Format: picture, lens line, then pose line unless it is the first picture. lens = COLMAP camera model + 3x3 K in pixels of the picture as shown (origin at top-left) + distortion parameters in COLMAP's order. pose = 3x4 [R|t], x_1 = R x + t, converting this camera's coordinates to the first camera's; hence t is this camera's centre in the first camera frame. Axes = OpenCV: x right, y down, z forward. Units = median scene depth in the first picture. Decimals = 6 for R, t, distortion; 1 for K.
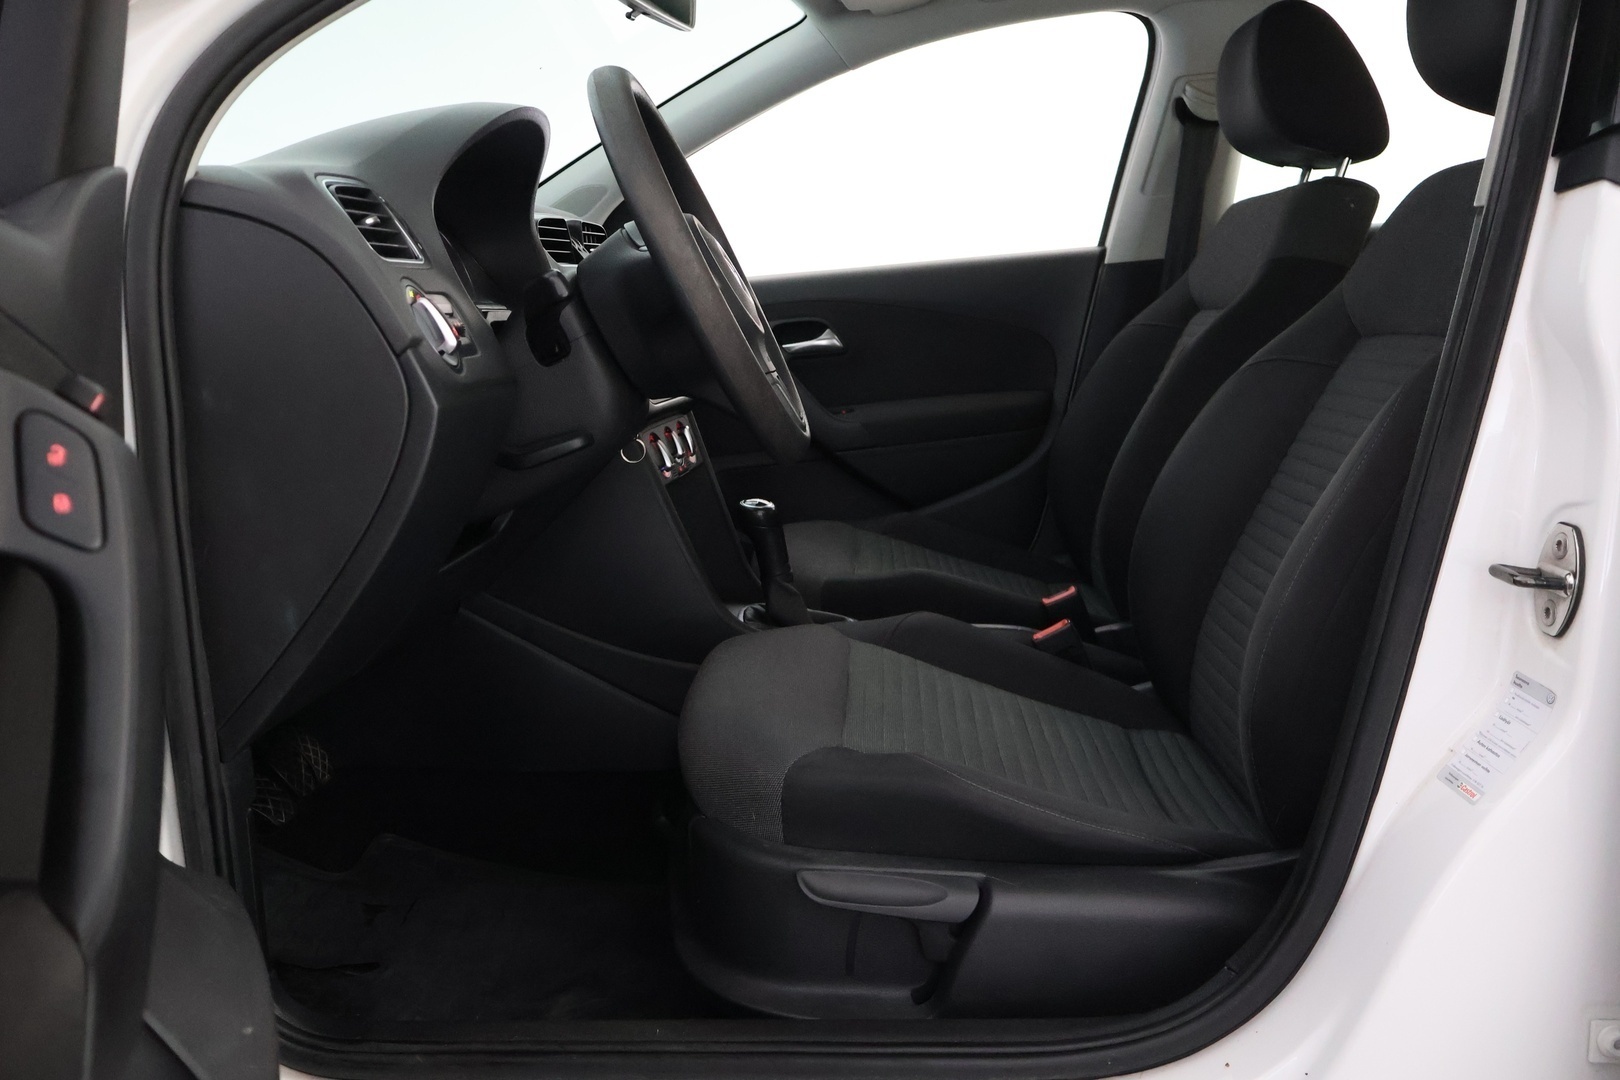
lens RADIAL K [[1345.4, 0, 810.0], [0, 1345.4, 540.0], [0, 0, 1]] dist [0.002430, 0.000502]
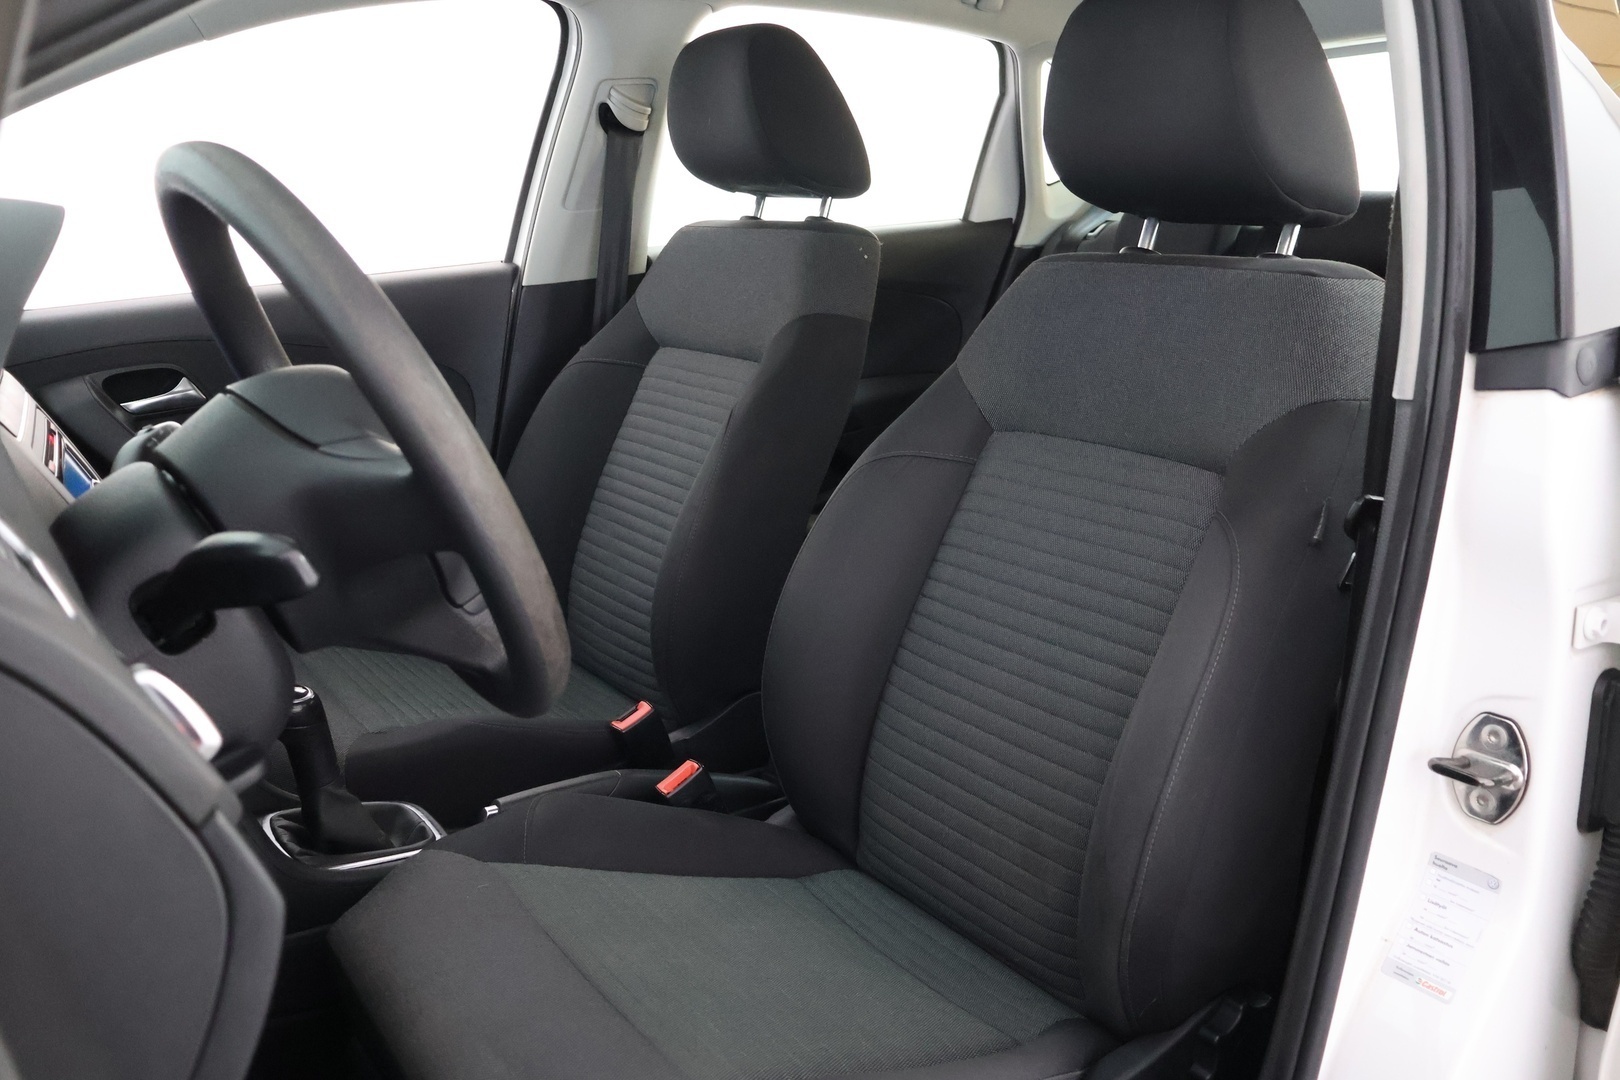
lens RADIAL K [[1358.1, 0, 810.0], [0, 1358.1, 540.0], [0, 0, 1]] dist [-0.011629, -0.006724]
pose [[0.804230, -0.134811, 0.578826, -0.185035], [0.096542, 0.990631, 0.096586, -0.125653], [-0.586424, -0.021797, 0.809711, 0.206313]]
